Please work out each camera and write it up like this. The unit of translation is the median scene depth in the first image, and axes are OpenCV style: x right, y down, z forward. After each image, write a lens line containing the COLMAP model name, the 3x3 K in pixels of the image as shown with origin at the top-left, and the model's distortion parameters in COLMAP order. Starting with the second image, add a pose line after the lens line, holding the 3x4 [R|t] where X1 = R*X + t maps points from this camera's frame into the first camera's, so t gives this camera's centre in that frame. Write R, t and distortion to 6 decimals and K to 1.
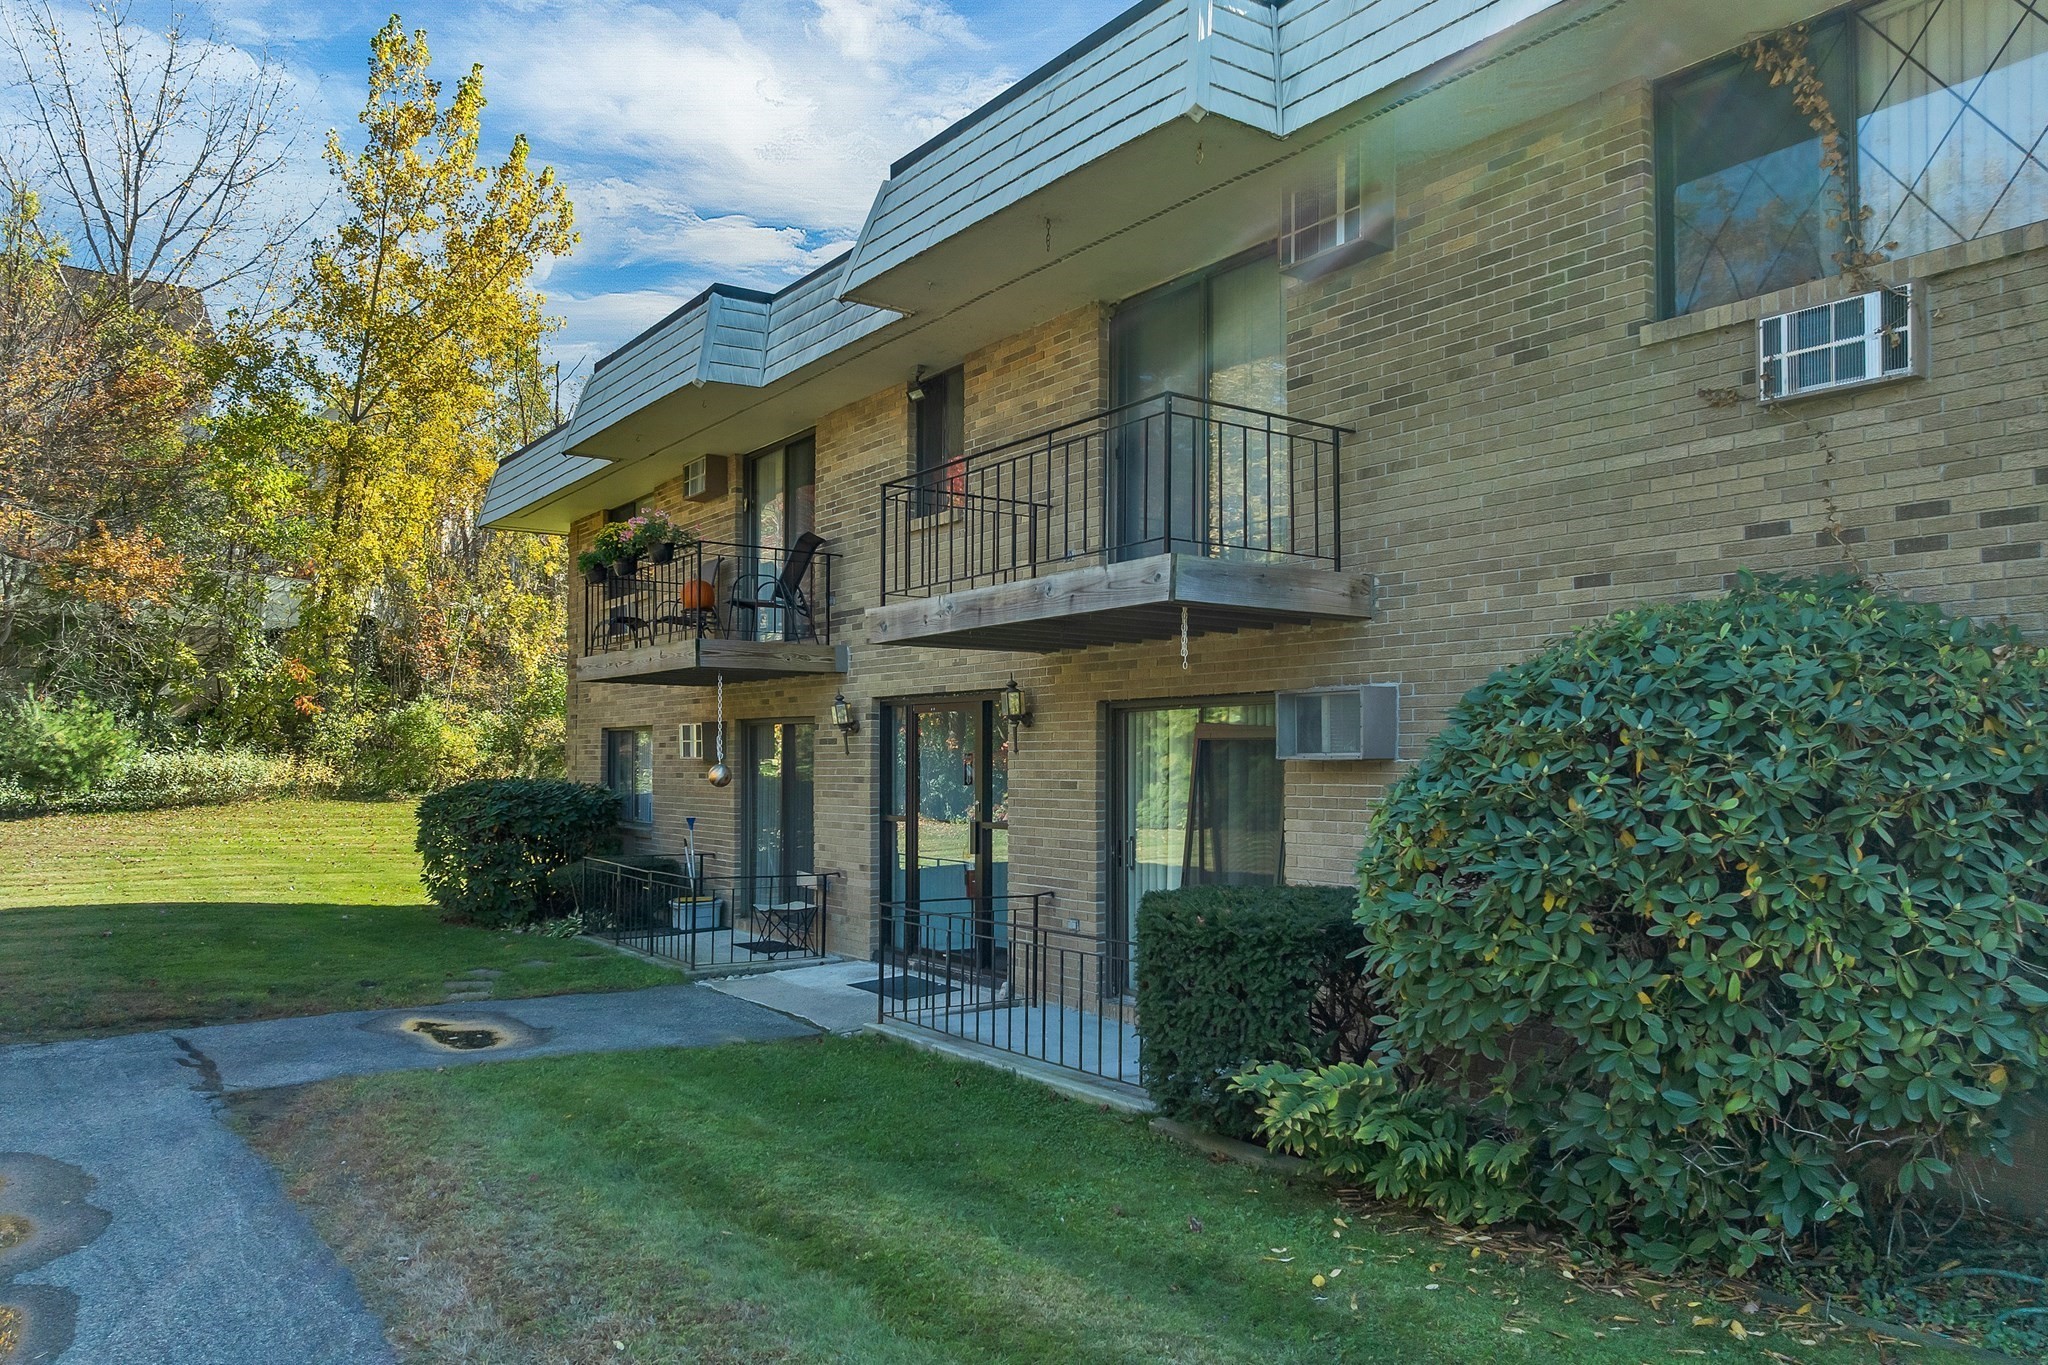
lens RADIAL K [[1457.4, 0, 1030.9], [0, 1457.4, 736.4], [0, 0, 1]] dist [-0.042437, 0.004702]
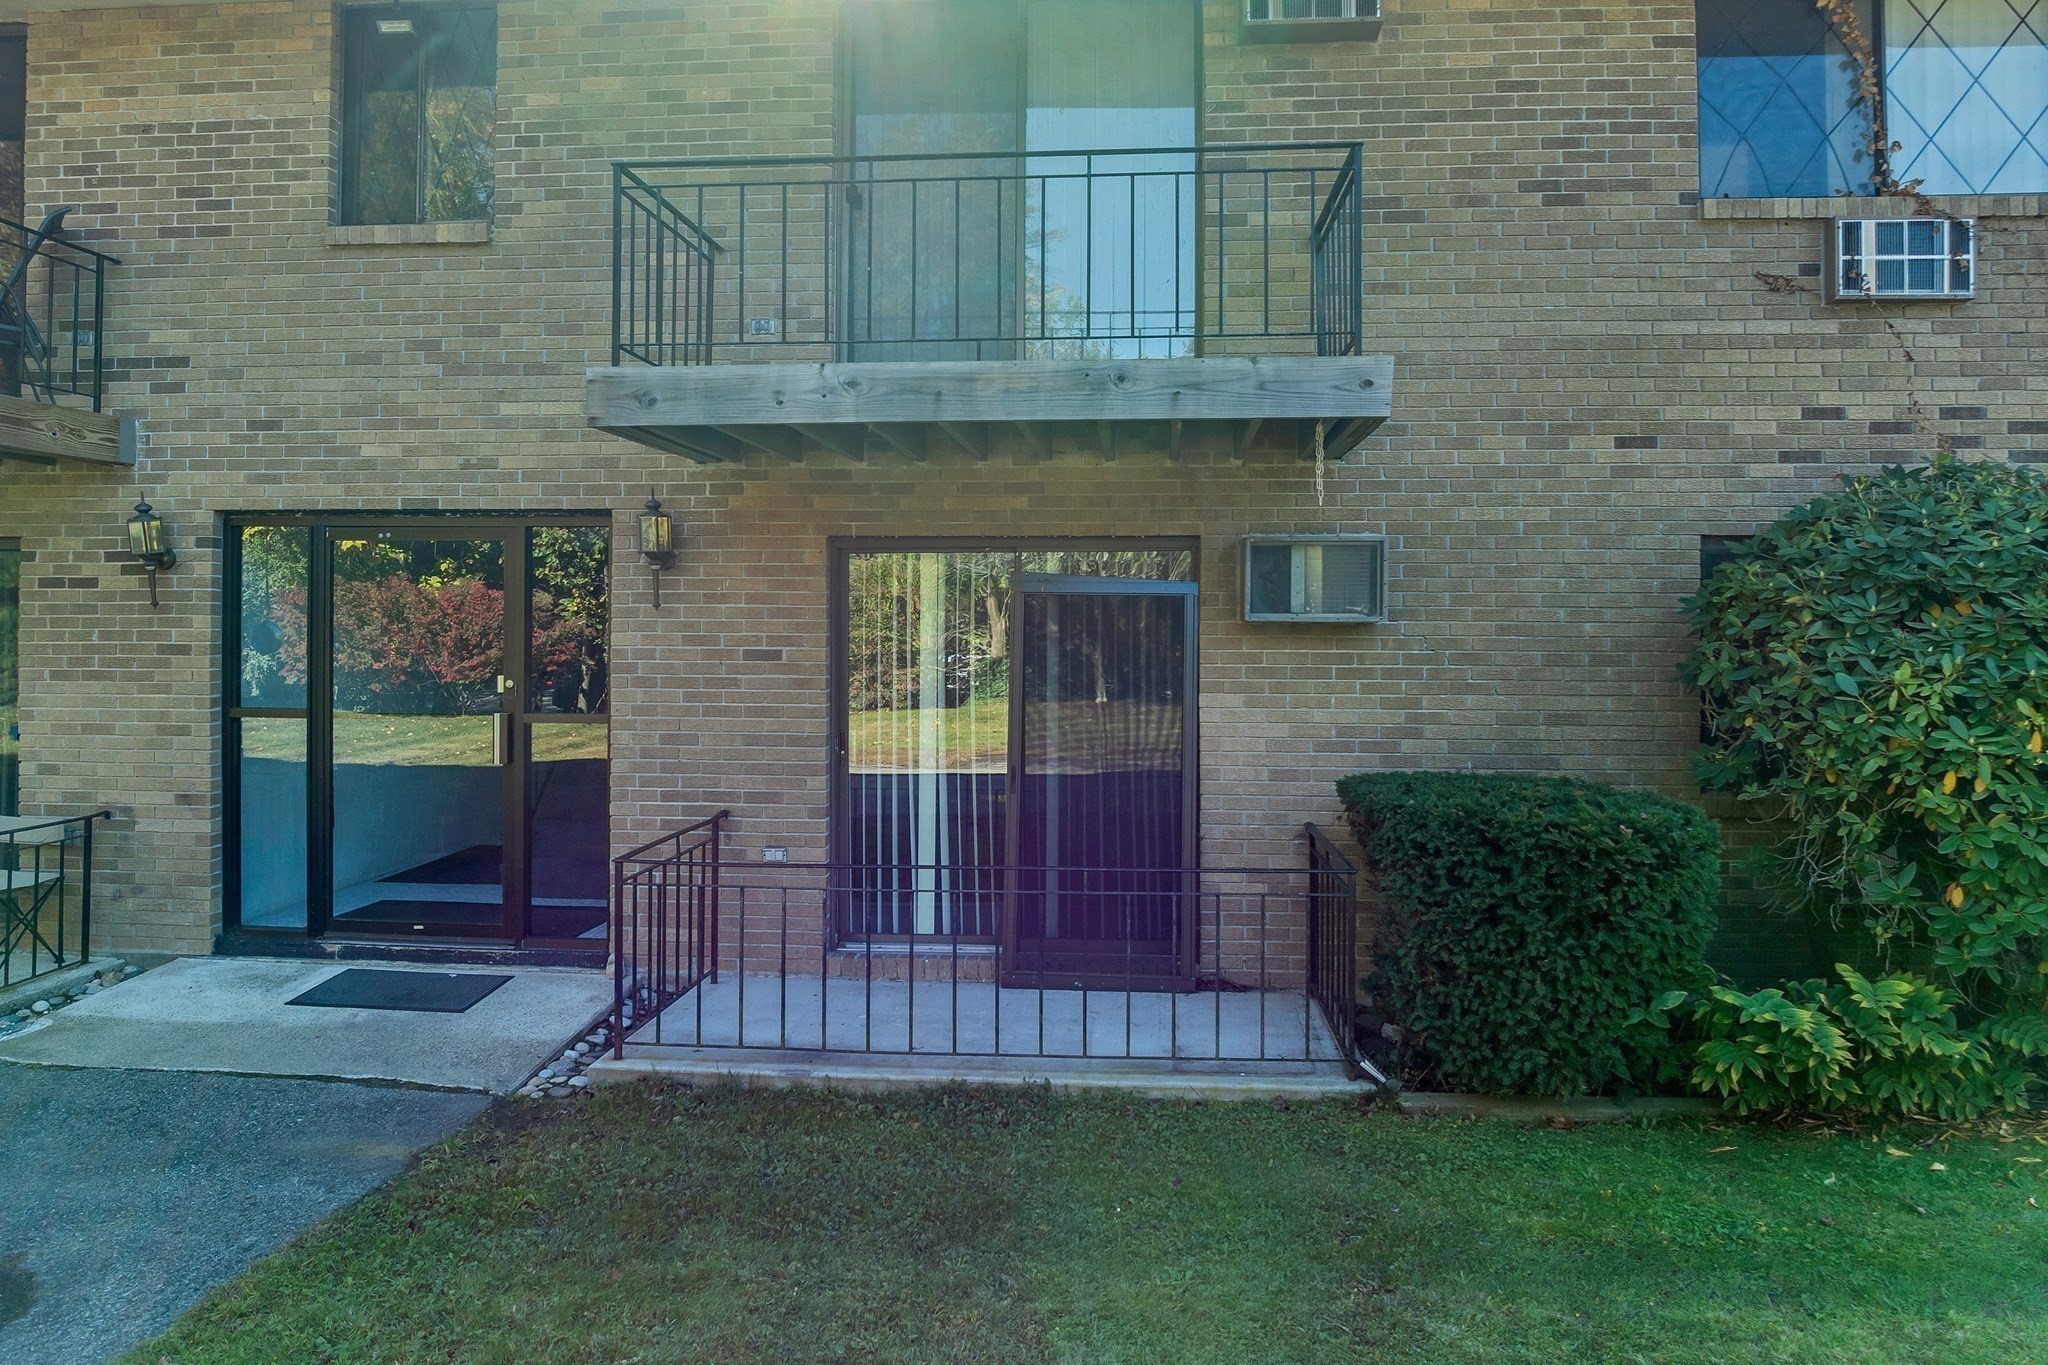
lens RADIAL K [[1457.4, 0, 1016.7], [0, 1457.4, 594.1], [0, 0, 1]] dist [-0.042437, 0.004702]
pose [[0.641598, 0.010230, 0.766973, -0.556729], [-0.016210, 0.999869, 0.000224, 0.002767], [-0.766870, -0.012577, 0.641680, 0.596826]]
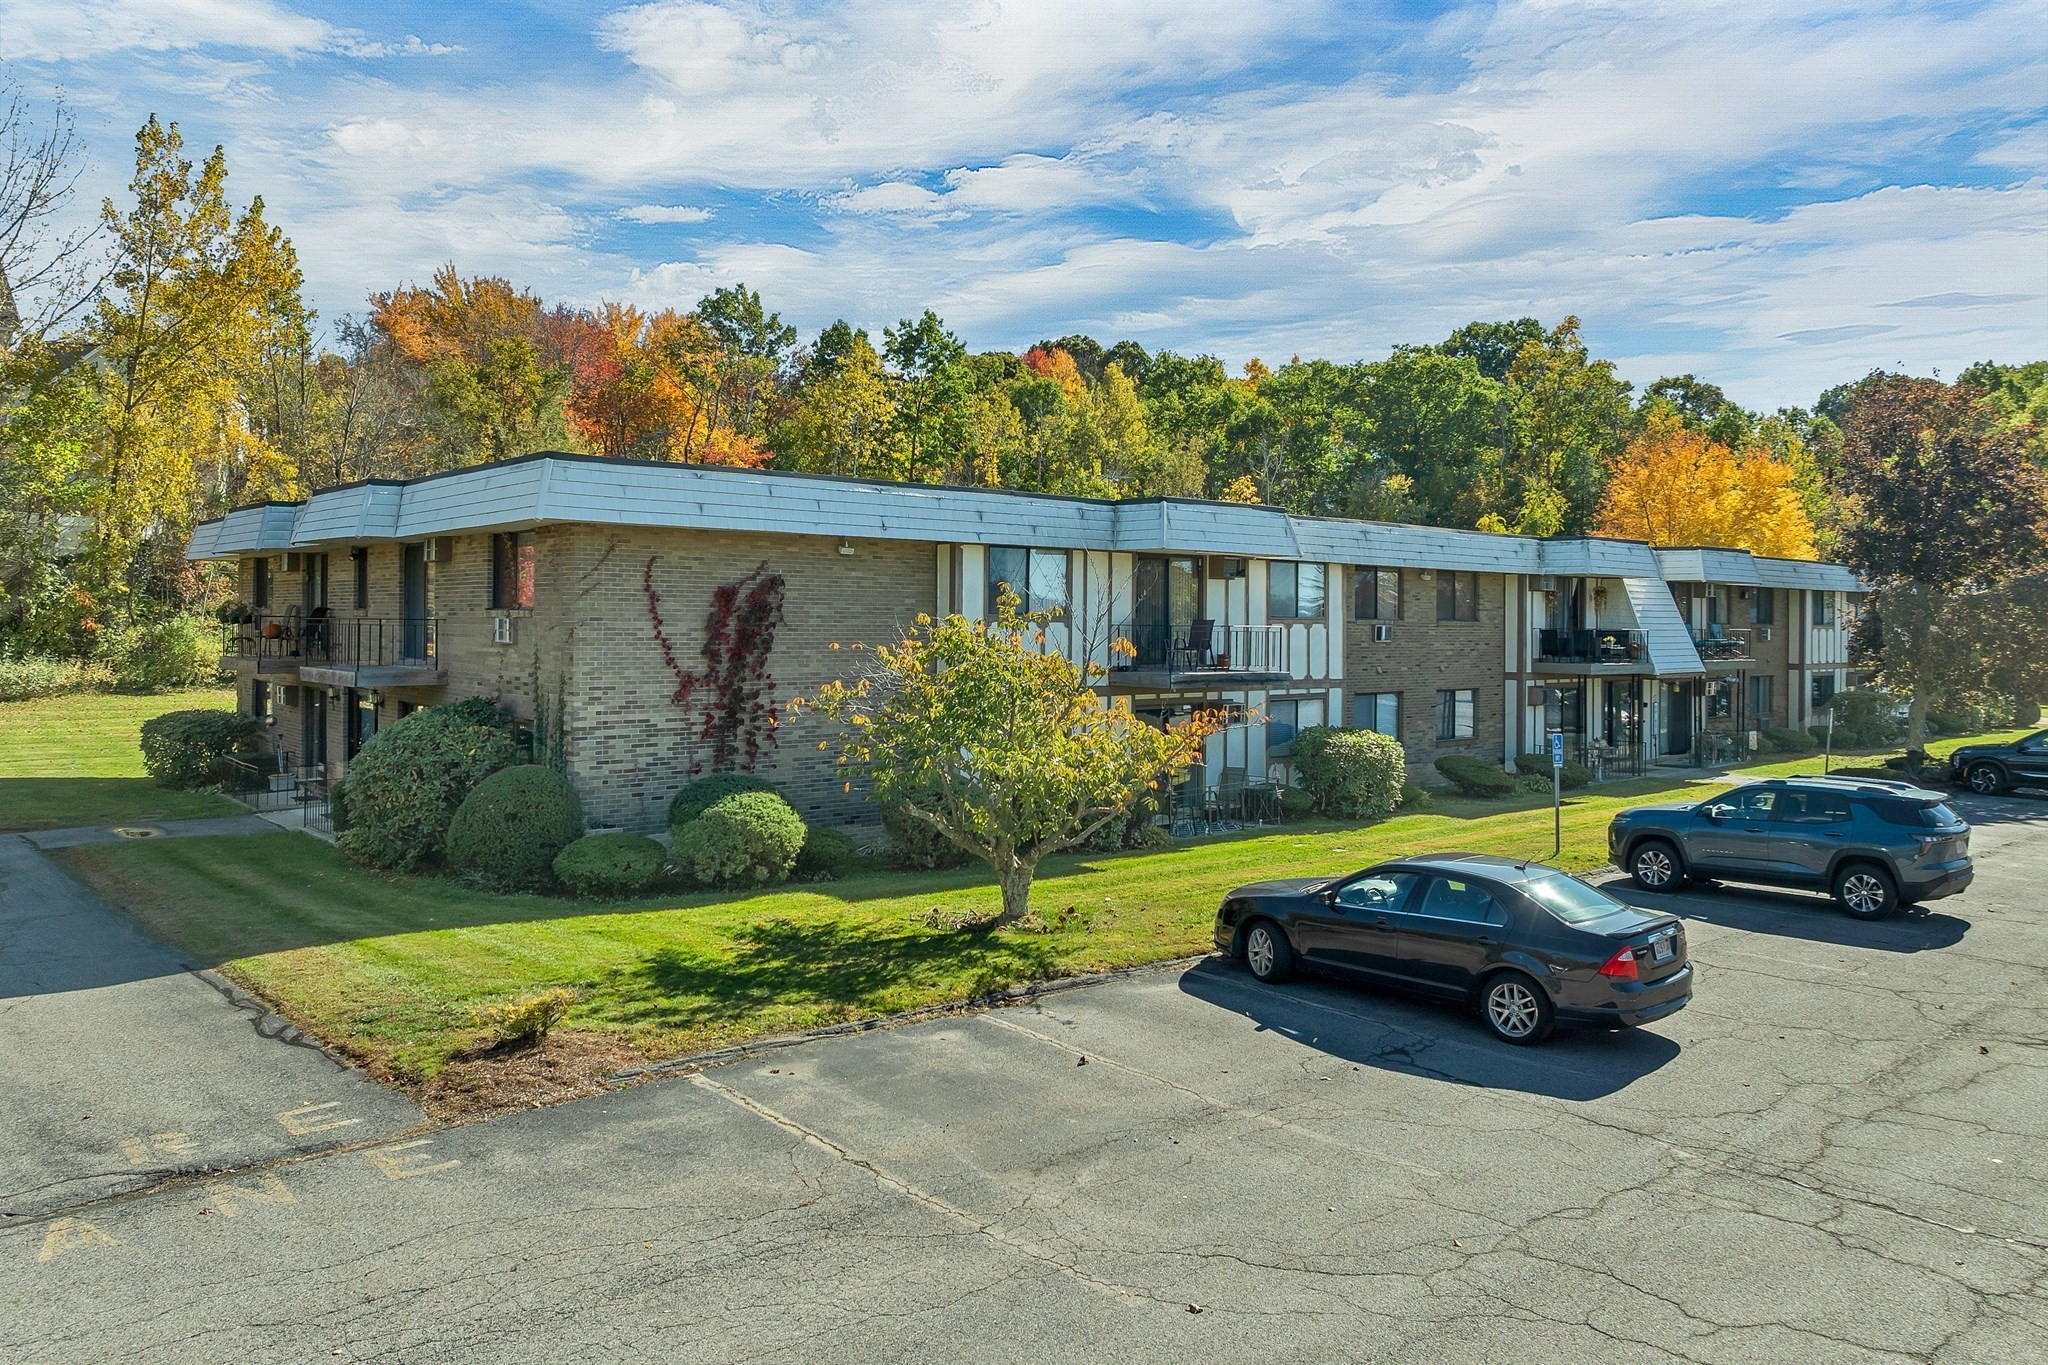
lens RADIAL K [[1457.4, 0, 1032.1], [0, 1457.4, 595.1], [0, 0, 1]] dist [-0.042437, 0.004702]
pose [[0.994080, 0.004204, 0.108572, 1.112016], [-0.004694, 0.999980, 0.004259, -0.286301], [-0.108552, -0.004744, 0.994079, -2.080132]]
